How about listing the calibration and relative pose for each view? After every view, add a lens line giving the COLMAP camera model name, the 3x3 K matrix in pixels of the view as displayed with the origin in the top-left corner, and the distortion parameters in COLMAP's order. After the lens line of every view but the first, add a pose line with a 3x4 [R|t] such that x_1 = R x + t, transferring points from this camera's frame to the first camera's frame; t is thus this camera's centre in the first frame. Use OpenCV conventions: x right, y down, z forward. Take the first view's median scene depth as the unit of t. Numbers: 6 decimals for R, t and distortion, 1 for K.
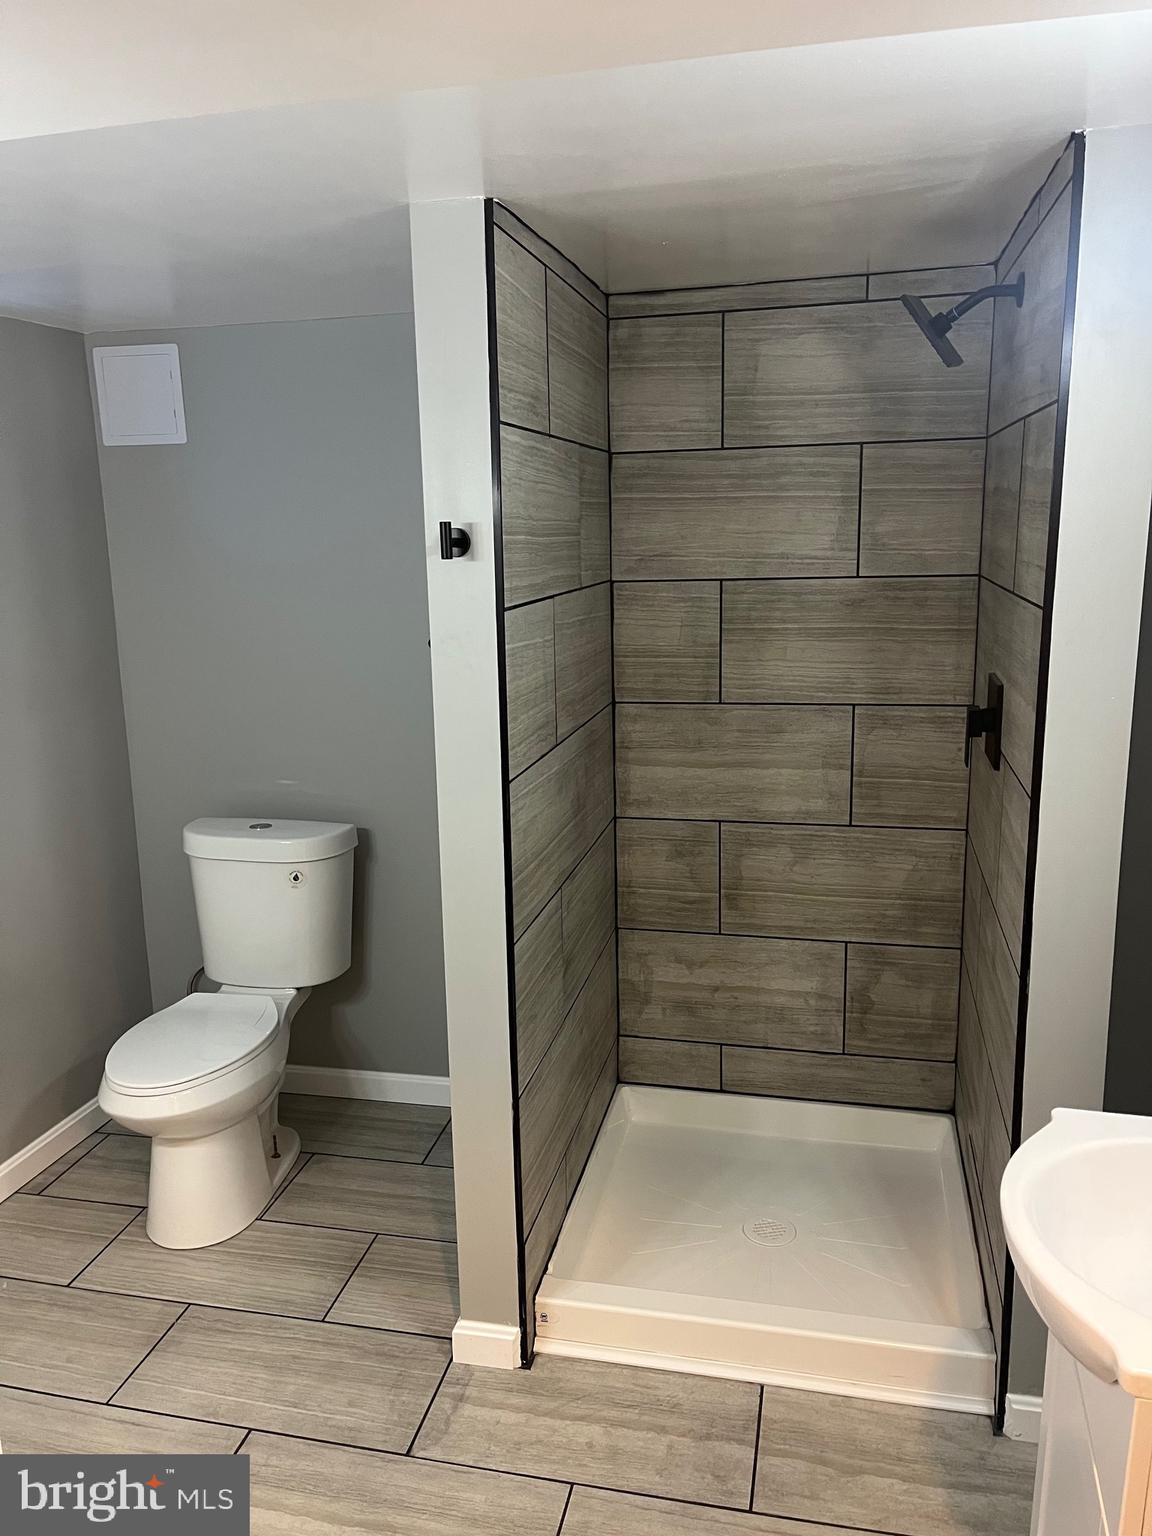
lens RADIAL K [[1161.7, 0, 570.0], [0, 1161.7, 763.9], [0, 0, 1]] dist [0.062981, -0.078923]
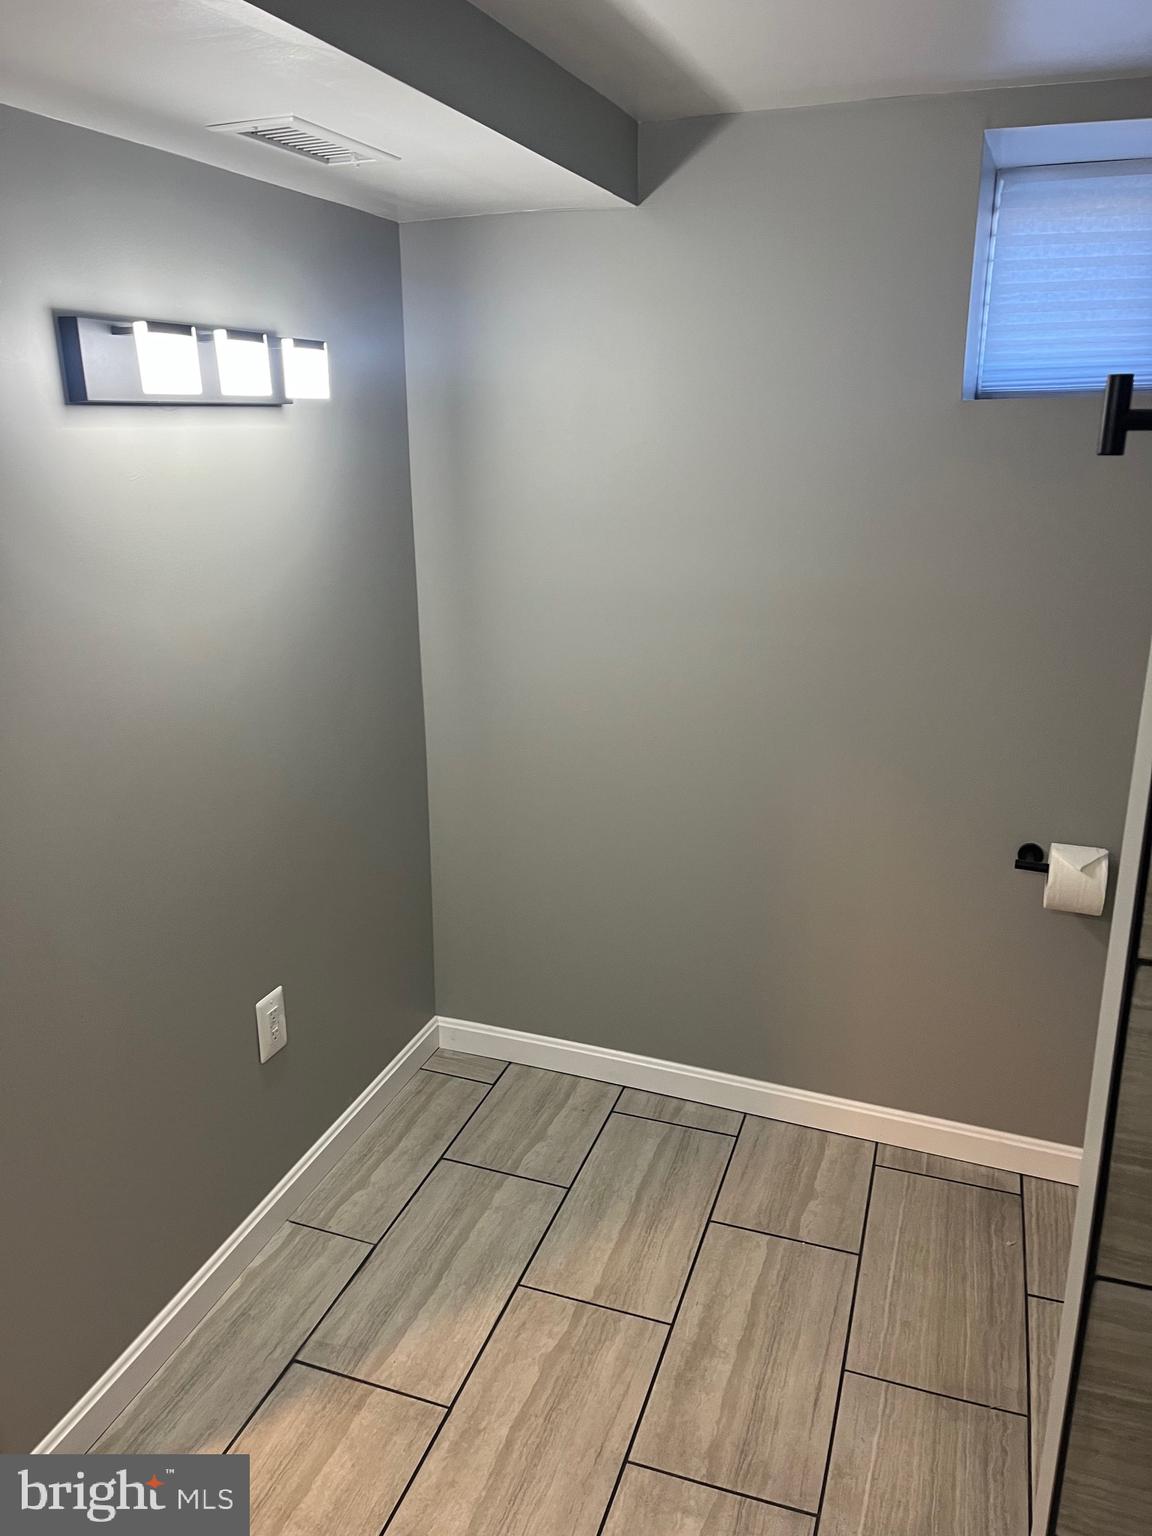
lens RADIAL K [[1161.7, 0, 549.2], [0, 1161.7, 759.8], [0, 0, 1]] dist [0.062981, -0.078923]
pose [[-0.118640, 0.306810, -0.944347, 0.302860], [-0.191983, 0.926030, 0.324978, -0.128352], [0.974201, 0.219854, -0.050962, 0.617044]]
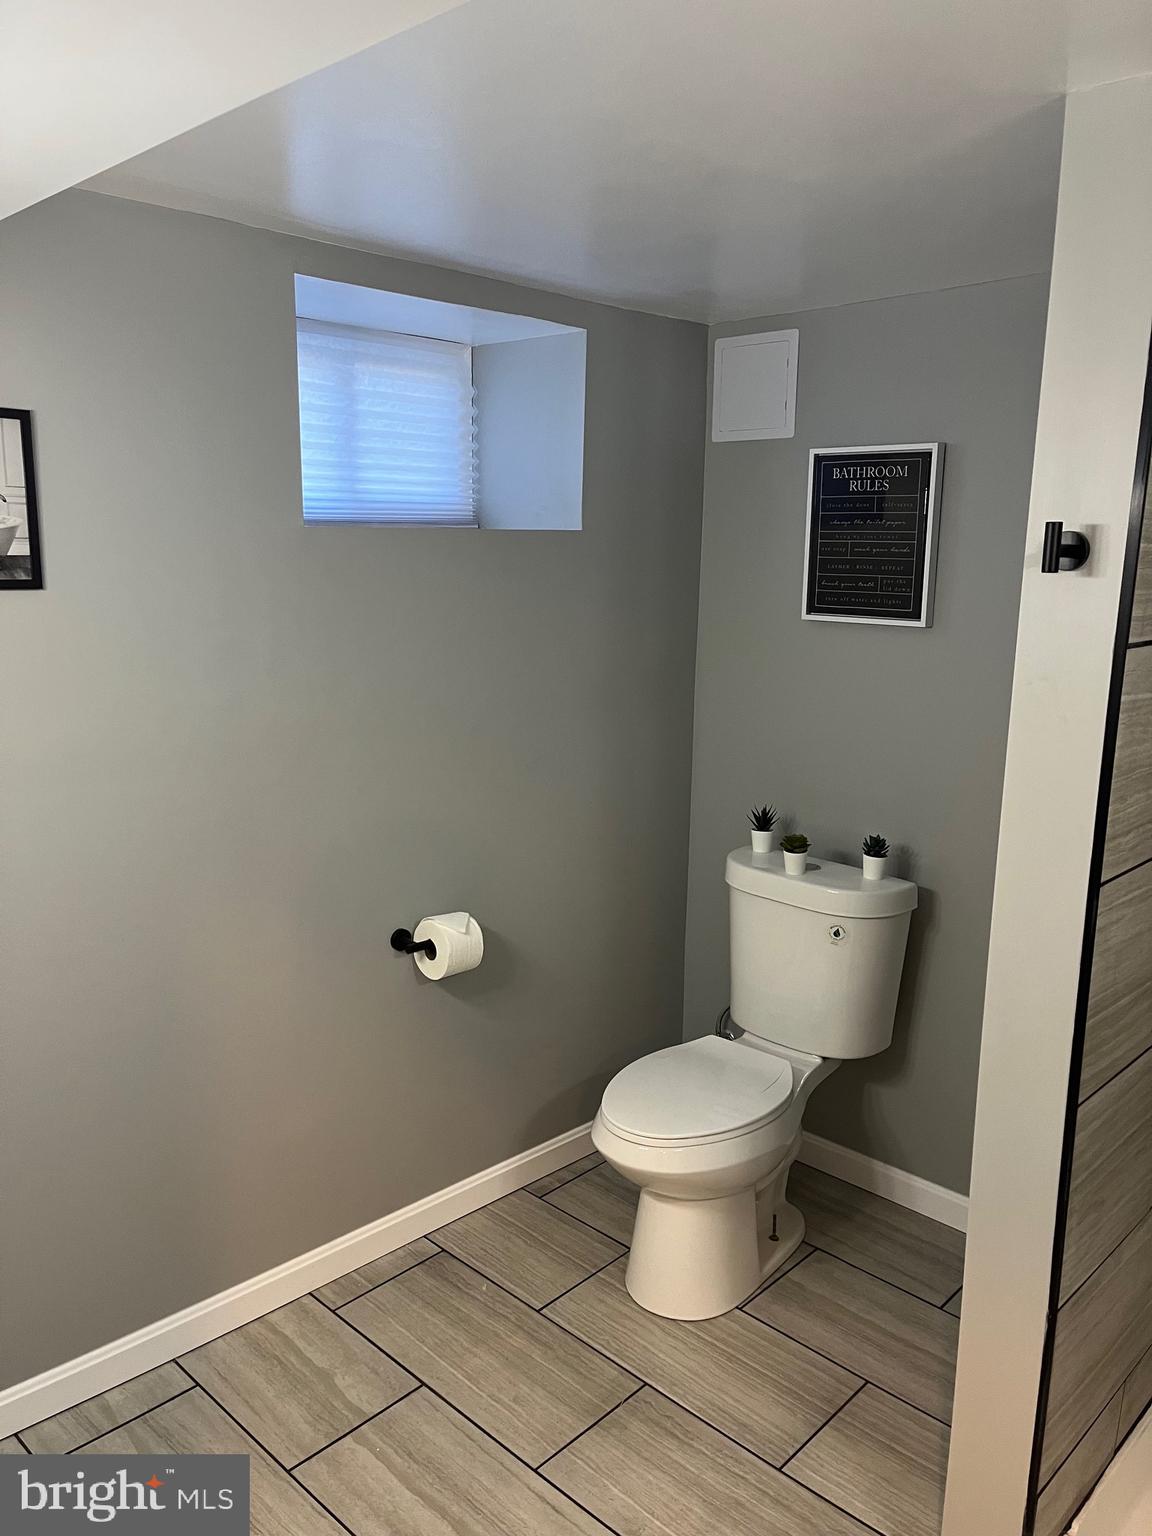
lens RADIAL K [[1161.7, 0, 579.6], [0, 1161.7, 765.9], [0, 0, 1]] dist [0.062981, -0.078923]
pose [[0.859669, 0.131391, -0.493666, 0.015236], [-0.136371, 0.990314, 0.026100, -0.025868], [0.492313, 0.044884, 0.869260, 0.165098]]
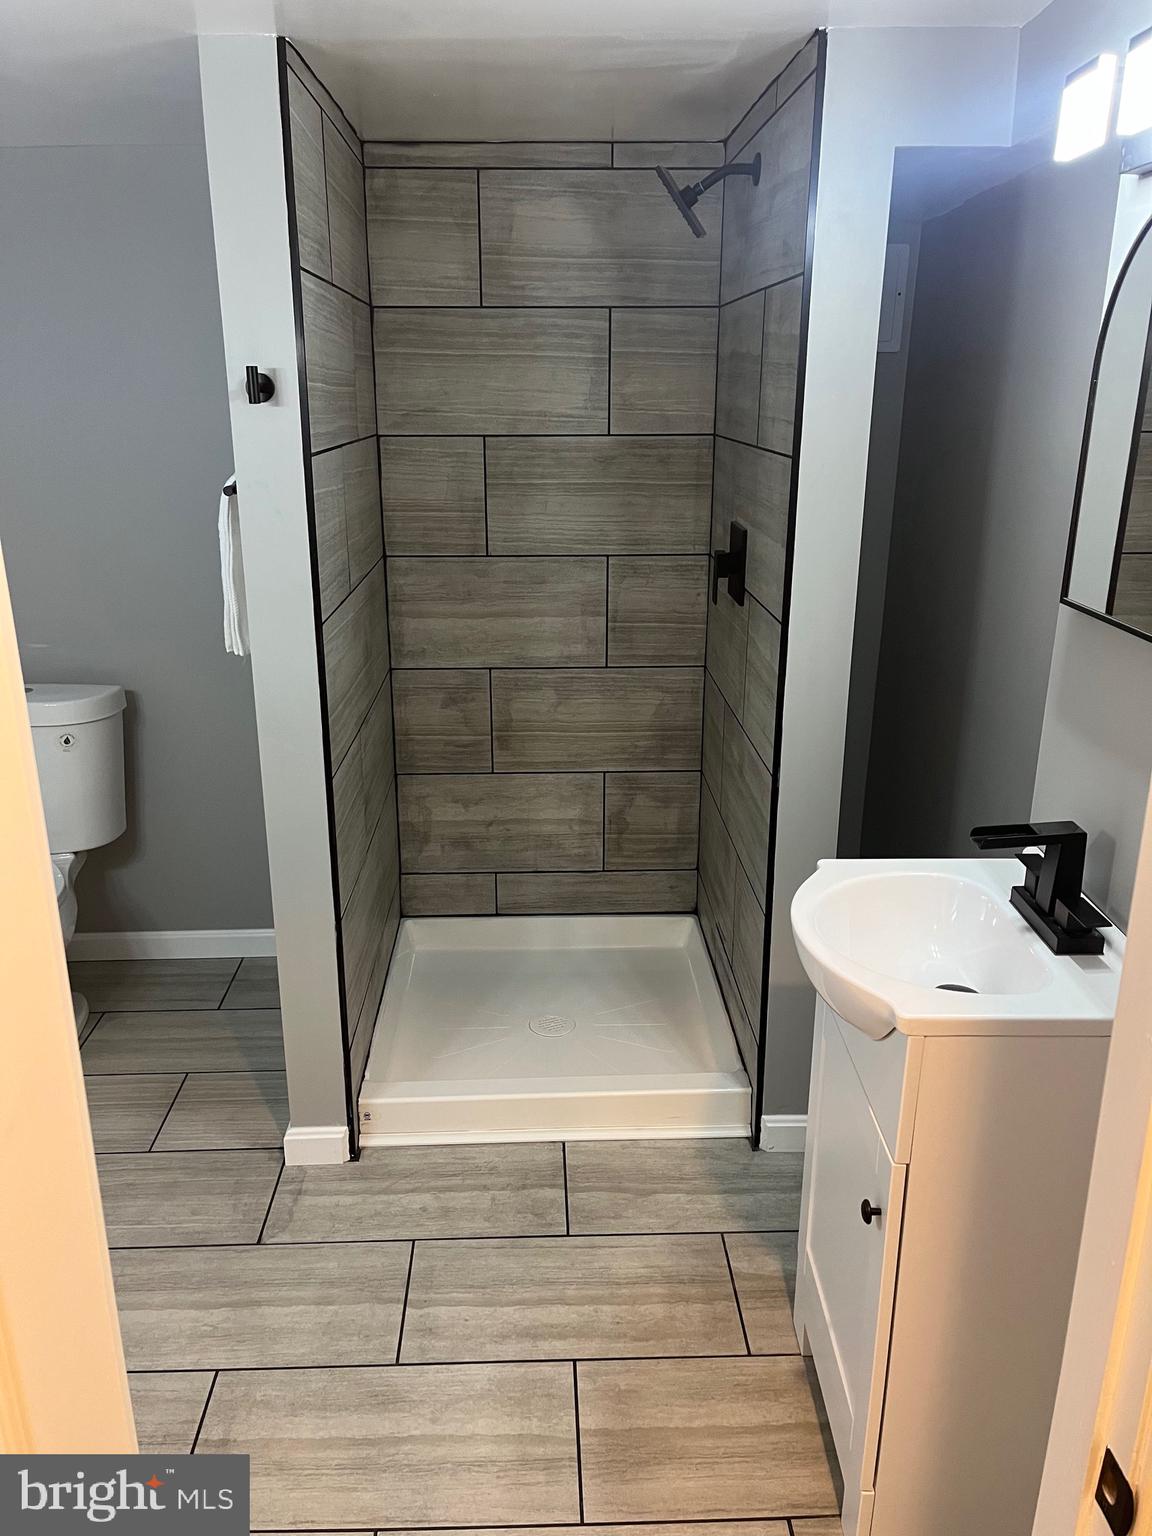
lens RADIAL K [[1161.7, 0, 569.5], [0, 1161.7, 761.7], [0, 0, 1]] dist [0.062981, -0.078923]
pose [[0.965717, -0.057936, 0.253049, -0.088555], [0.031922, 0.993883, 0.105726, 0.027828], [-0.257626, -0.094023, 0.961659, -0.068555]]
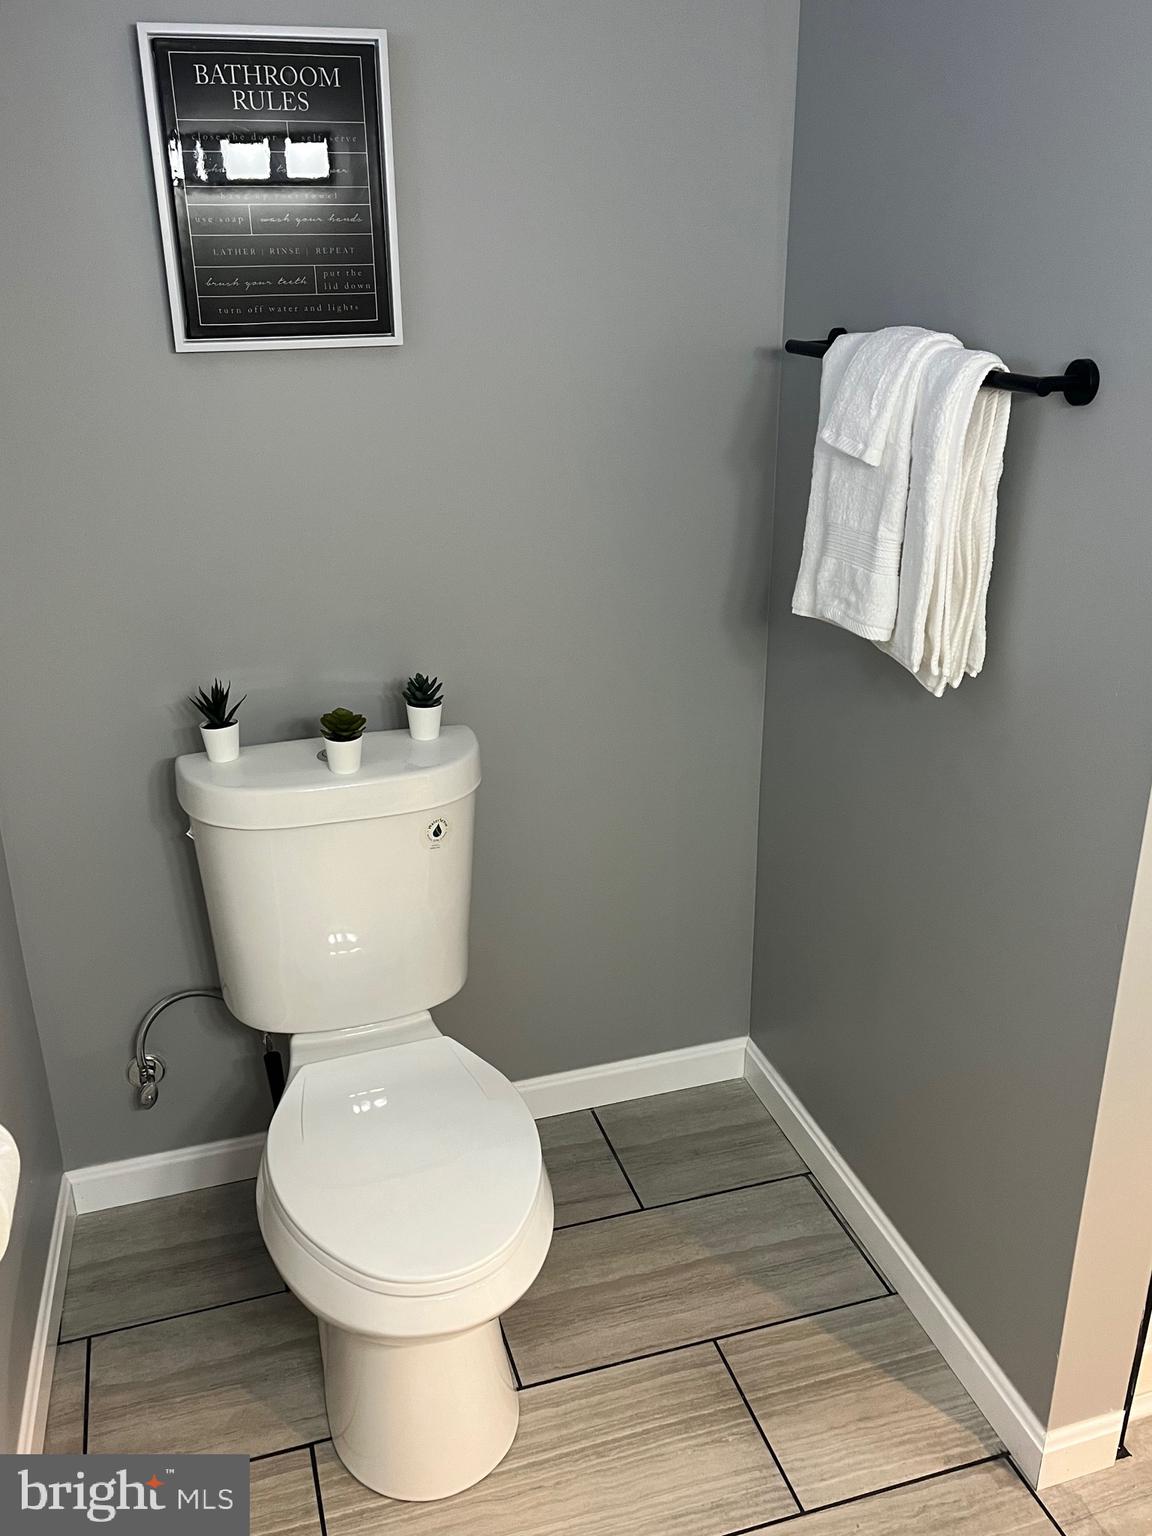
lens RADIAL K [[1323.0, 0, 573.2], [0, 1323.0, 772.2], [0, 0, 1]] dist [0.042223, -0.035517]
pose [[0.868987, -0.178005, 0.461710, -0.545972], [0.096718, 0.976161, 0.194309, -0.060438], [-0.485291, -0.124196, 0.865487, 0.462806]]
